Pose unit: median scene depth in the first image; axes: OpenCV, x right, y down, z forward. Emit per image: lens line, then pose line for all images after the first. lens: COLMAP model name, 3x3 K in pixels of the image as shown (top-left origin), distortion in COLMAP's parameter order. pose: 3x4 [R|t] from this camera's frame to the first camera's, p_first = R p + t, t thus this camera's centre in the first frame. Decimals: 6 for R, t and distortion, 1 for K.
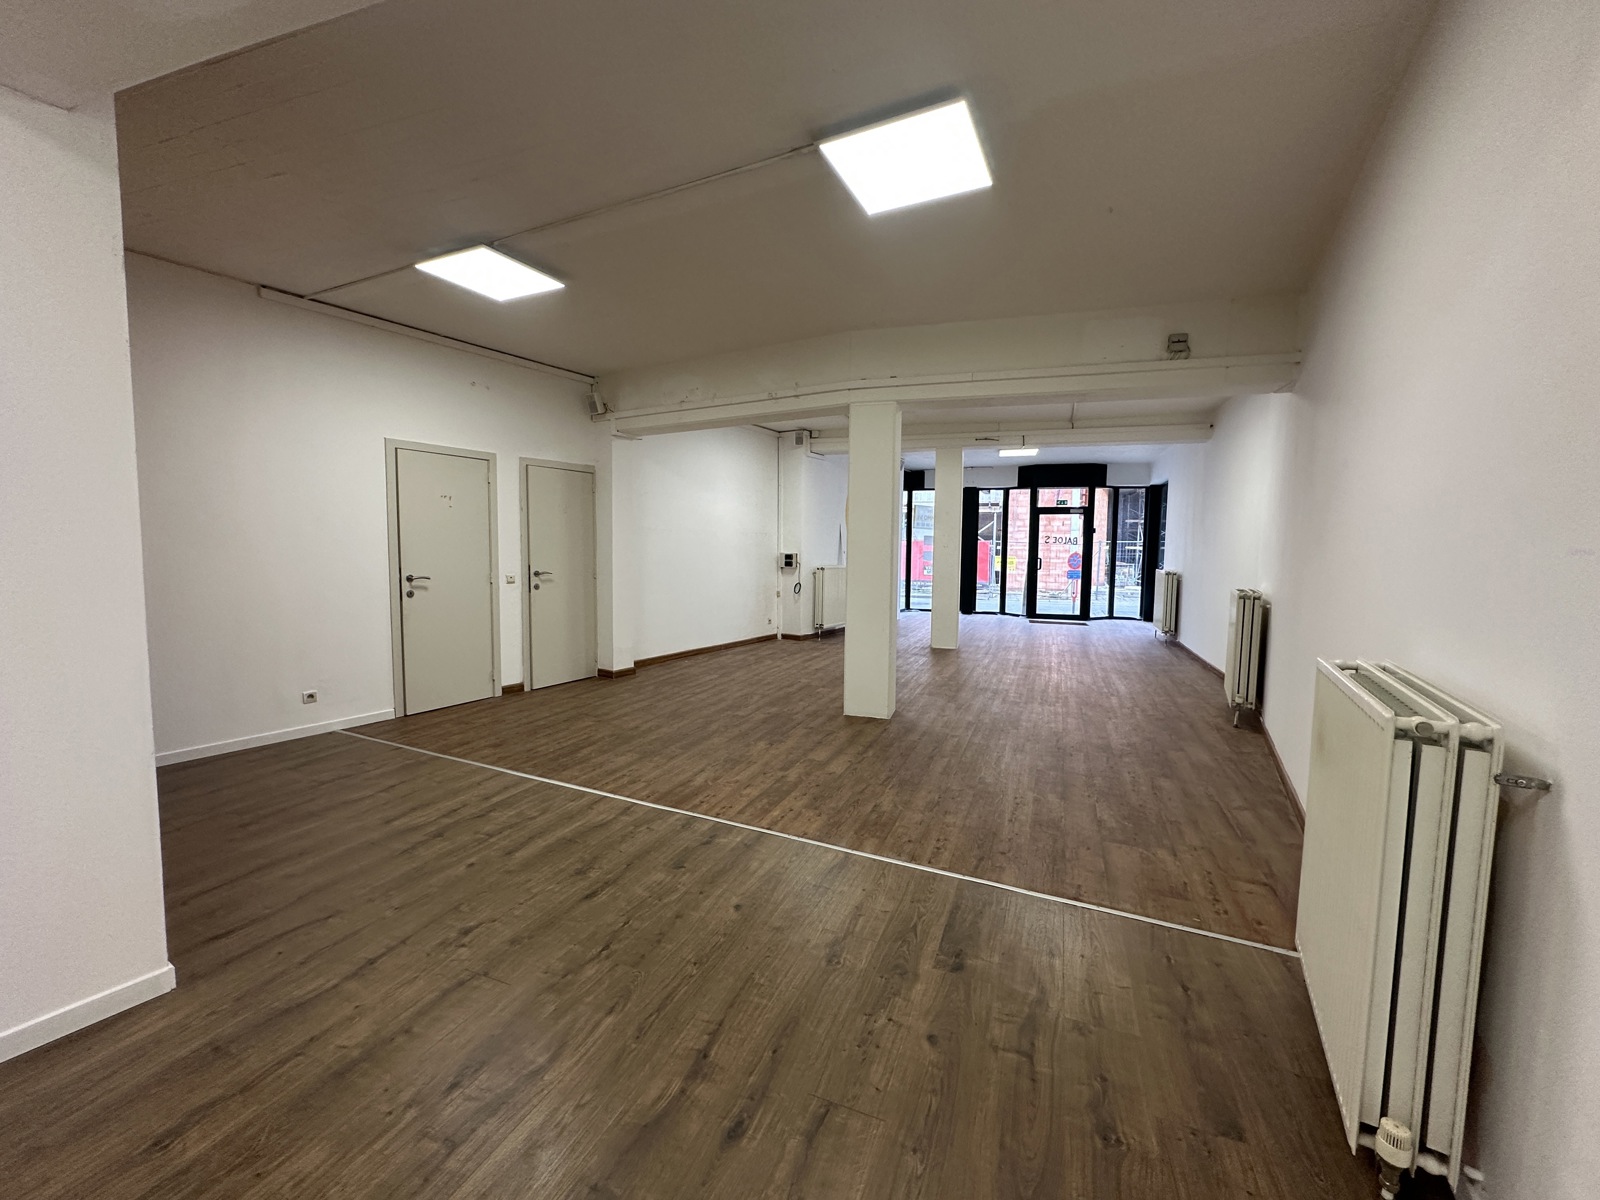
lens RADIAL K [[642.5, 0, 796.7], [0, 642.5, 599.2], [0, 0, 1]] dist [-0.004001, 0.000839]
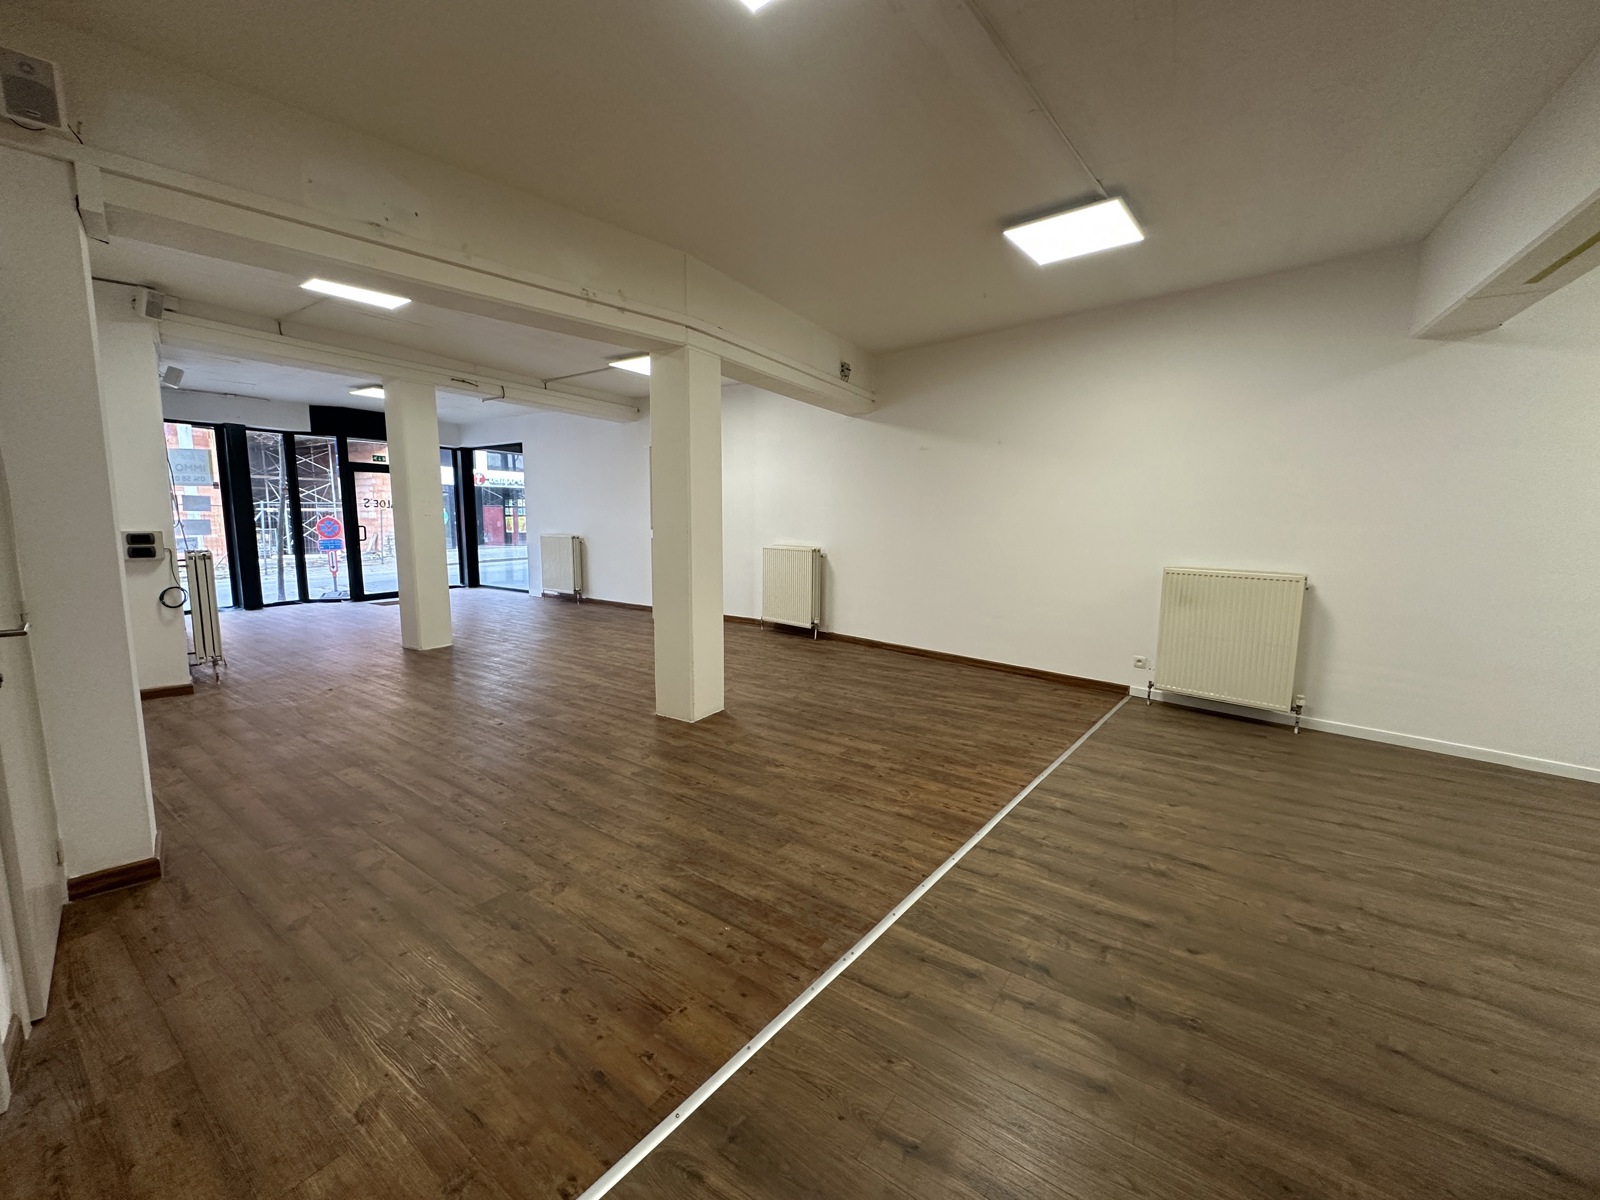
lens RADIAL K [[642.5, 0, 797.7], [0, 642.5, 598.6], [0, 0, 1]] dist [-0.004001, 0.000839]
pose [[0.218291, -0.135993, 0.966362, -1.035843], [0.074510, 0.989675, 0.122442, -0.110142], [-0.973035, 0.045276, 0.226170, 1.008922]]
